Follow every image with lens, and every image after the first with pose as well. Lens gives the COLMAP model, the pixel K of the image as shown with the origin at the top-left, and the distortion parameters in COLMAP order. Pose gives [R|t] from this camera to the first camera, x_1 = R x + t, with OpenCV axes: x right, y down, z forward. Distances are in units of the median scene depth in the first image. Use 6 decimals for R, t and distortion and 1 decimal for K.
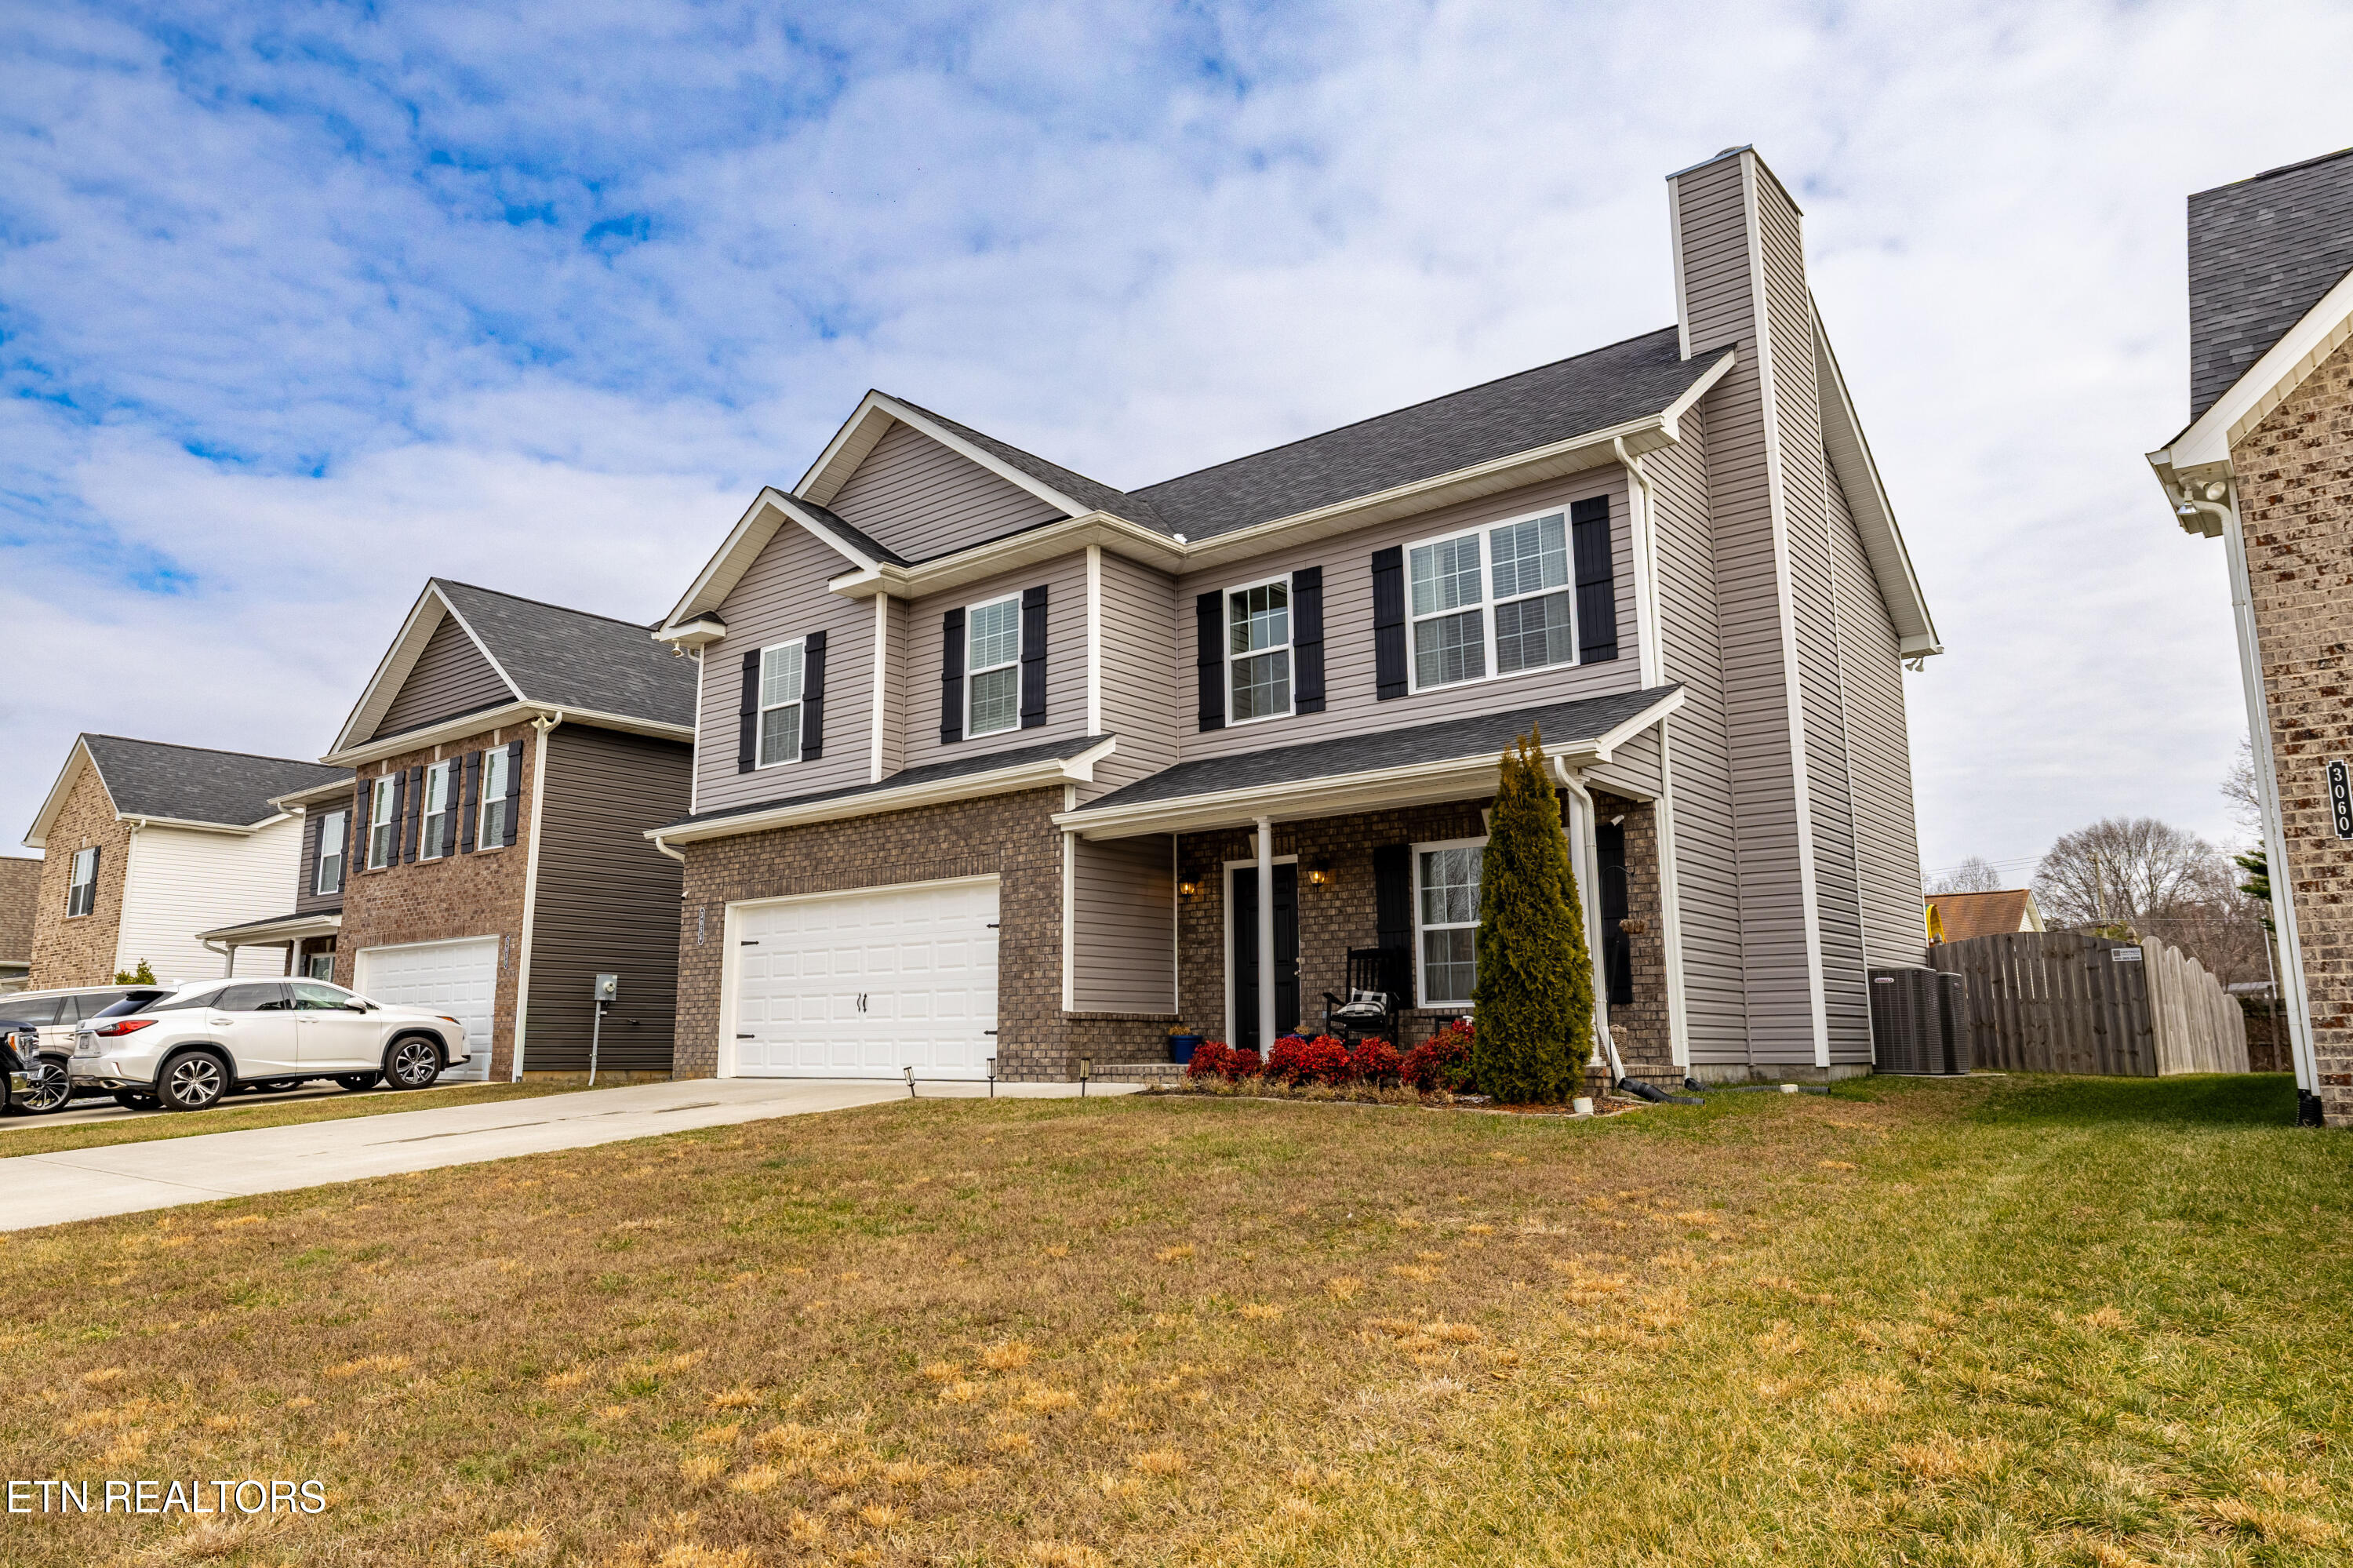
lens RADIAL K [[1493.9, 0, 1171.7], [0, 1493.9, 790.8], [0, 0, 1]] dist [-0.026928, -0.000966]
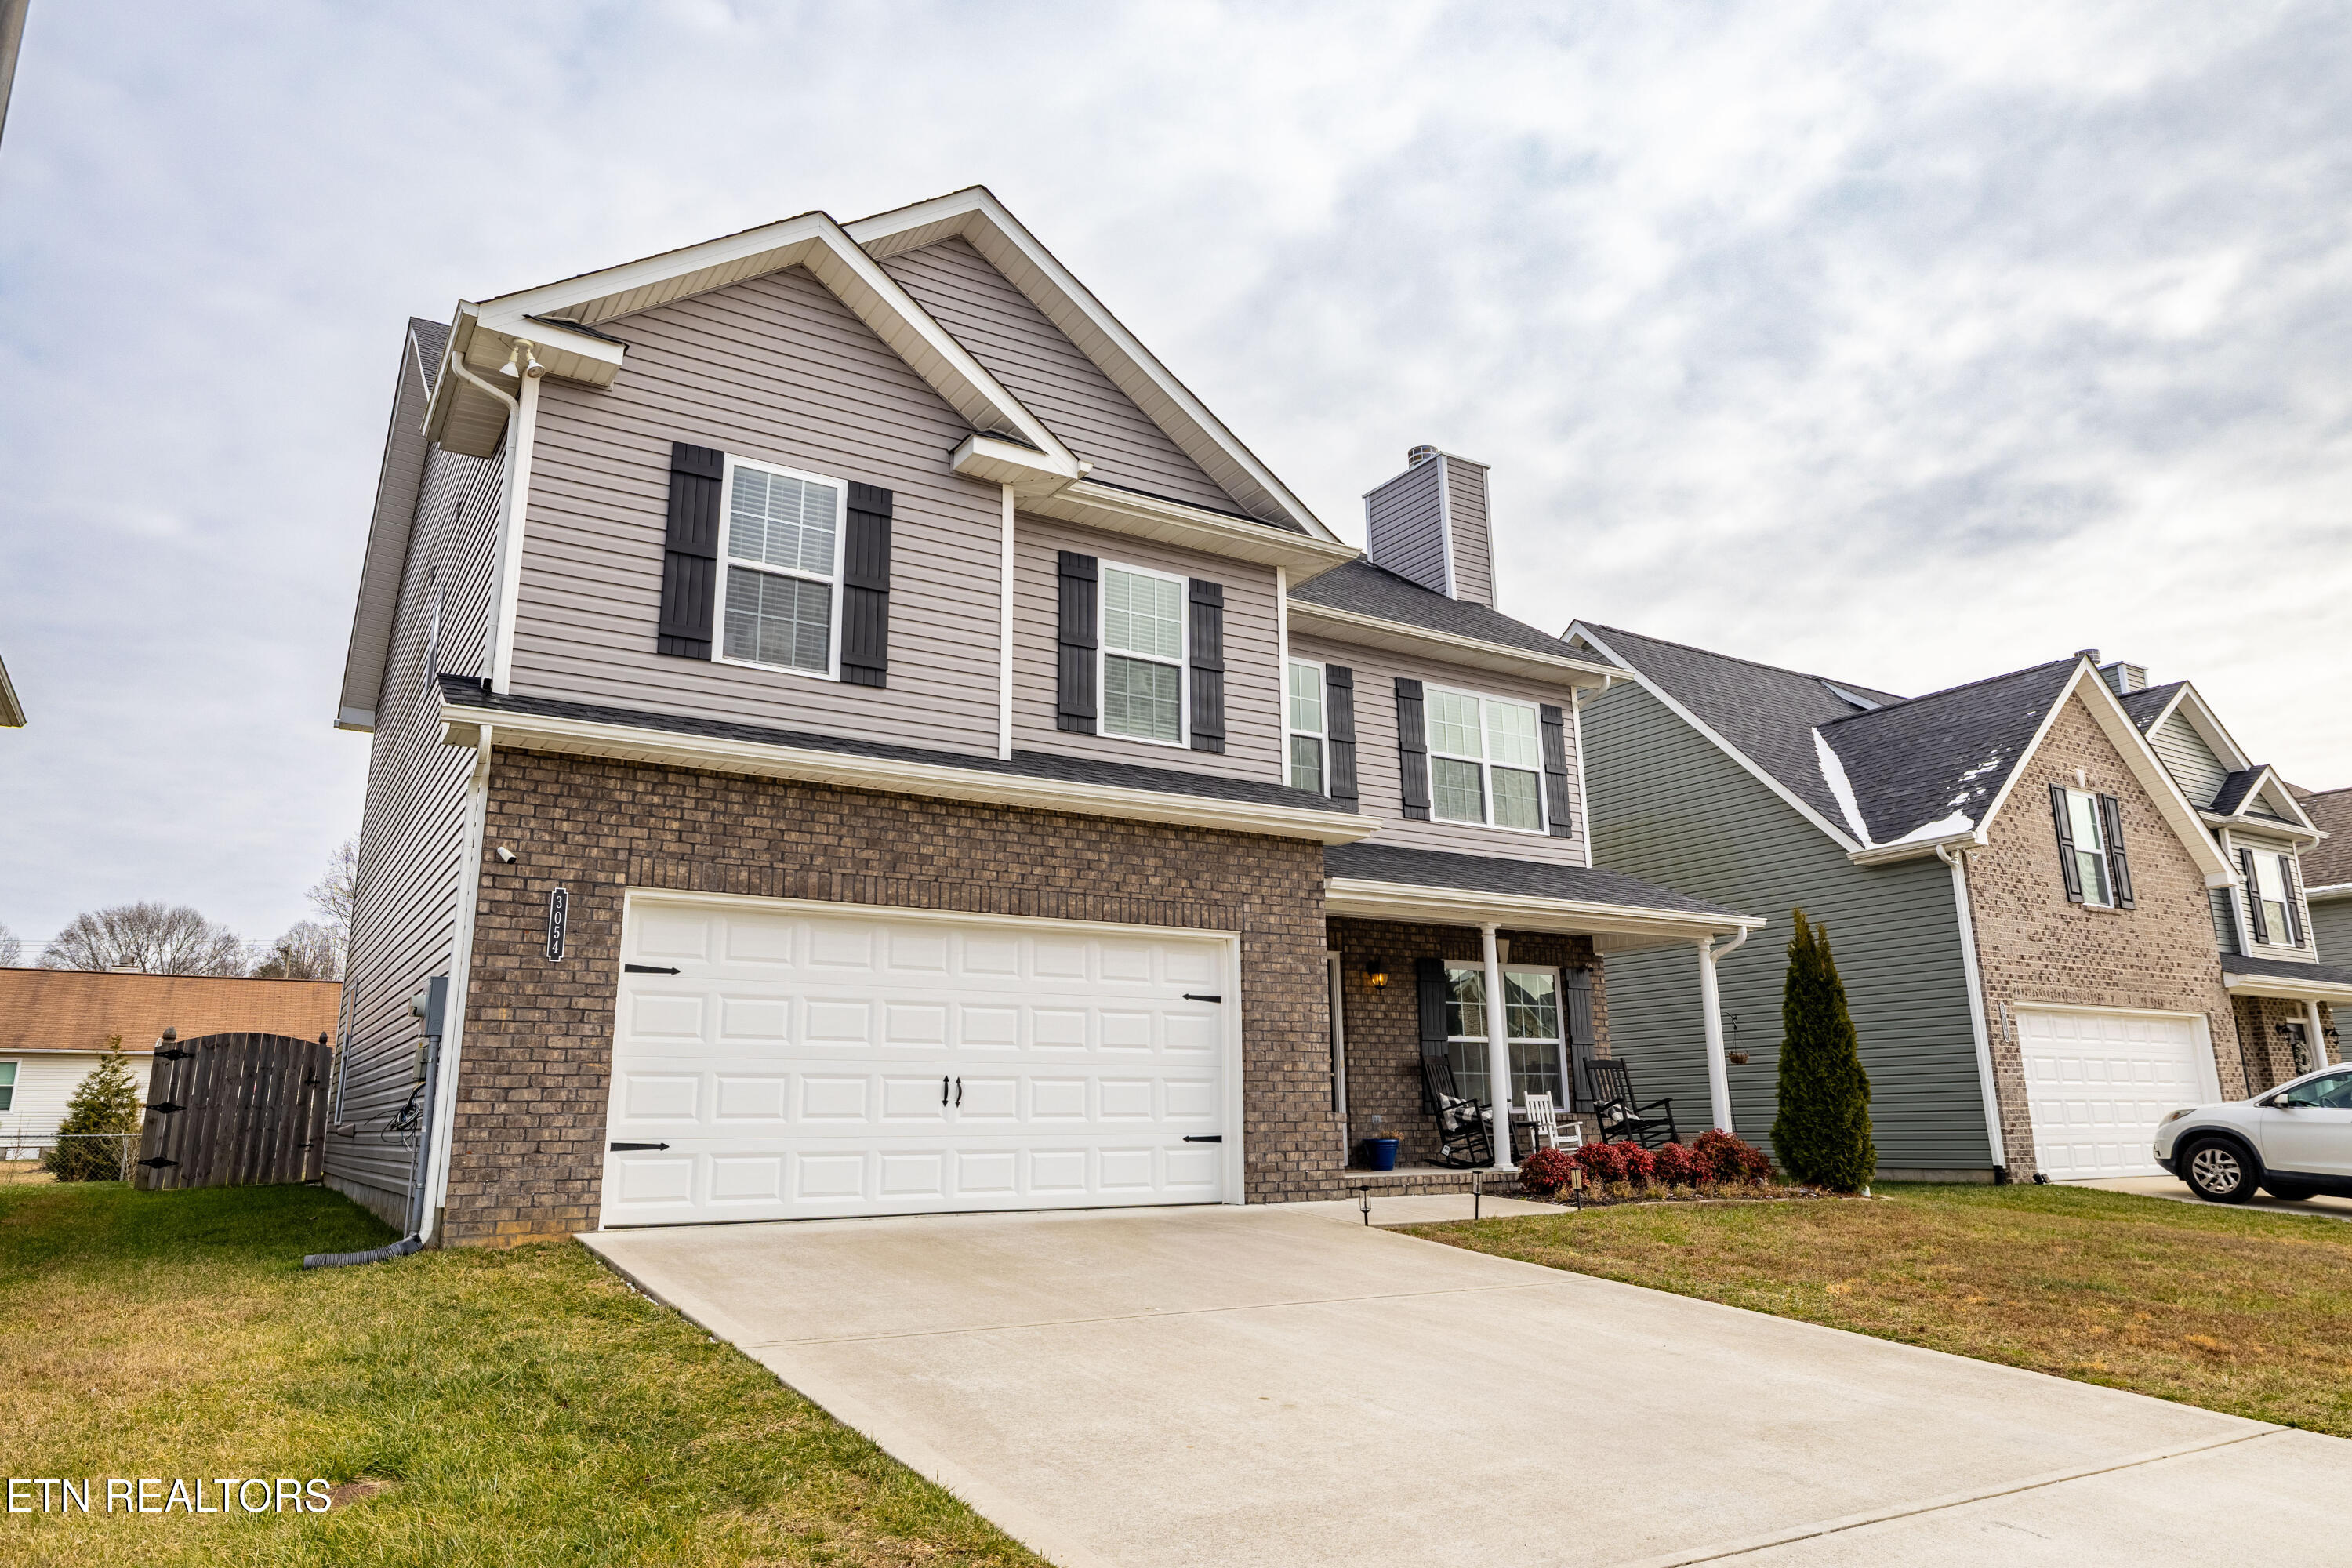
lens RADIAL K [[1493.2, 0, 1169.9], [0, 1493.2, 762.3], [0, 0, 1]] dist [-0.026928, -0.000966]
pose [[0.318888, 0.226690, 0.920283, -0.843428], [-0.152021, 0.970638, -0.186417, 0.116518], [-0.935521, -0.080457, 0.343987, 0.748408]]
